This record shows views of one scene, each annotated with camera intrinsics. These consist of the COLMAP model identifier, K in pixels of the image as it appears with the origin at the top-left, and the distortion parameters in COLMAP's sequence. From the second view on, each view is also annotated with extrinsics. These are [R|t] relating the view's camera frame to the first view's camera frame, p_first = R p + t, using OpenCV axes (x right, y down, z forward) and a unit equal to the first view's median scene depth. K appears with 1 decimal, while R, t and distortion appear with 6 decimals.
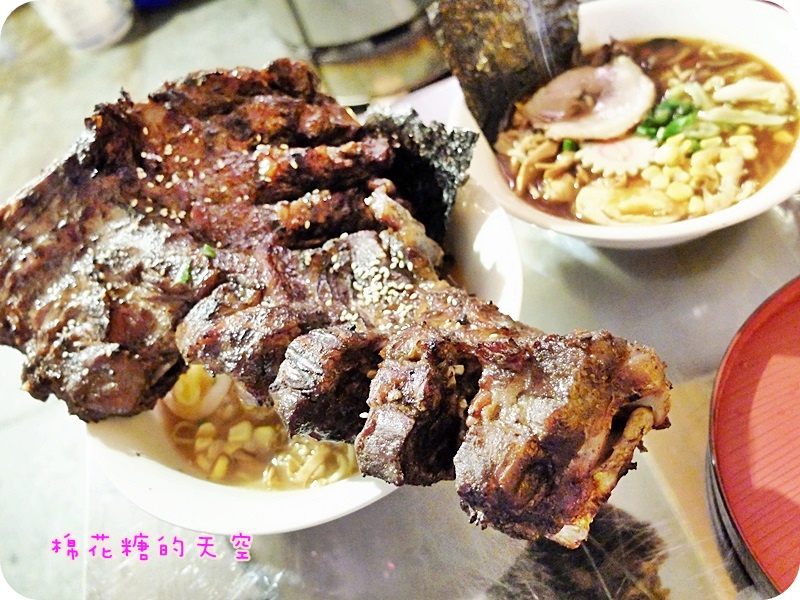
lens RADIAL K [[297.0, 0, 400.4], [0, 297.0, 297.9], [0, 0, 1]] dist [-0.002195, 0.000216]
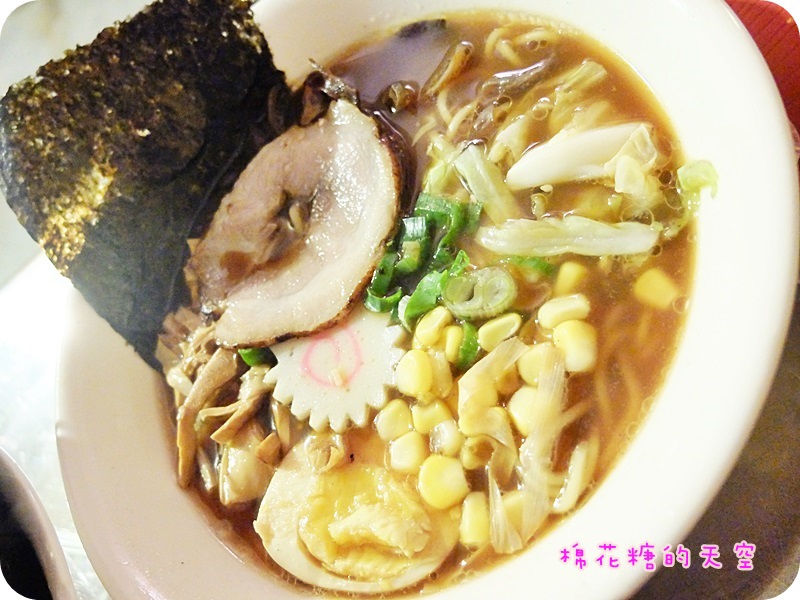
lens RADIAL K [[297.0, 0, 399.9], [0, 297.0, 301.6], [0, 0, 1]] dist [-0.002195, 0.000216]
pose [[0.959858, -0.280079, -0.015141, 0.895604], [0.279171, 0.948735, 0.148205, -0.645256], [-0.027145, -0.146483, 0.988841, 0.560341]]
